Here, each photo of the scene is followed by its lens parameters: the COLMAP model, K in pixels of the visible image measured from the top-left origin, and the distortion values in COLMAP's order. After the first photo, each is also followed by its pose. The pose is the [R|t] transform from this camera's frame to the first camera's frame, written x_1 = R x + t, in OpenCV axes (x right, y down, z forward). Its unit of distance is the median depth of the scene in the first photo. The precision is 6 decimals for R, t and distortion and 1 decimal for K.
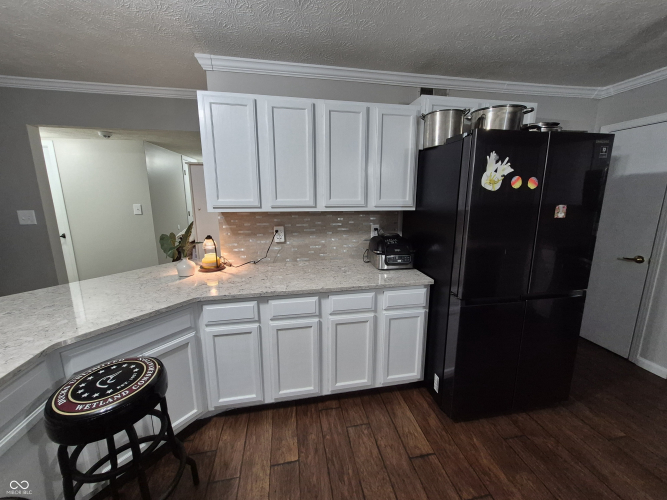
lens RADIAL K [[262.1, 0, 336.1], [0, 262.1, 241.5], [0, 0, 1]] dist [0.008203, 0.000389]
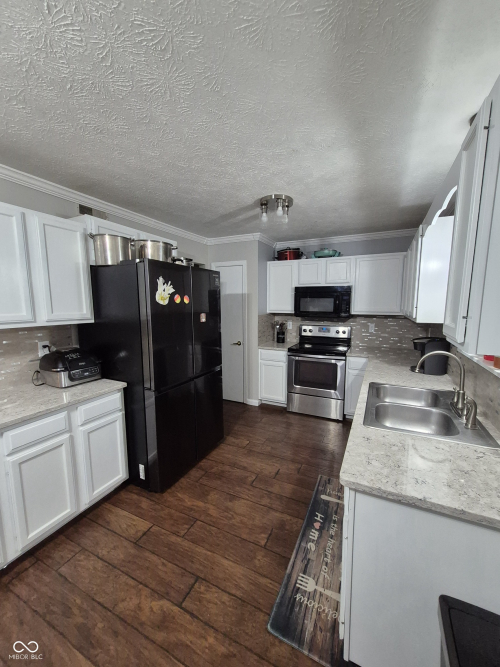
lens RADIAL K [[262.1, 0, 259.5], [0, 262.1, 335.2], [0, 0, 1]] dist [0.008203, 0.000389]
pose [[0.582106, -0.100539, 0.806873, -0.183136], [0.146960, 0.988993, 0.017210, 0.009120], [-0.799722, 0.108560, 0.590474, -0.143068]]
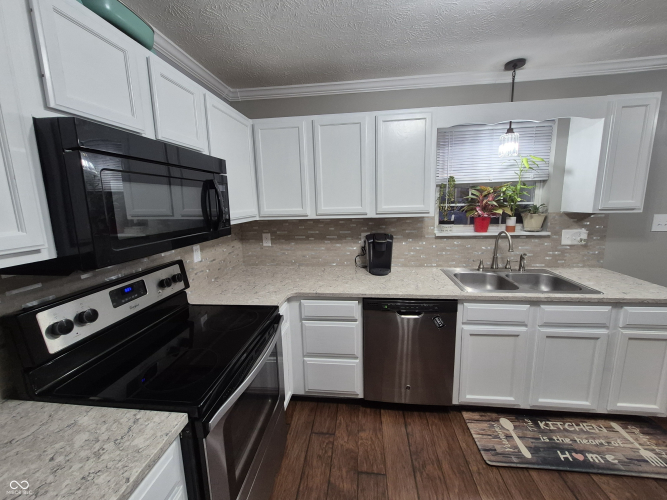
lens RADIAL K [[262.1, 0, 336.1], [0, 262.1, 241.5], [0, 0, 1]] dist [0.008203, 0.000389]
pose [[-0.956998, -0.017541, 0.289565, 1.184810], [0.079906, 0.943618, 0.321247, -0.208808], [-0.278874, 0.330571, -0.901639, 1.103799]]
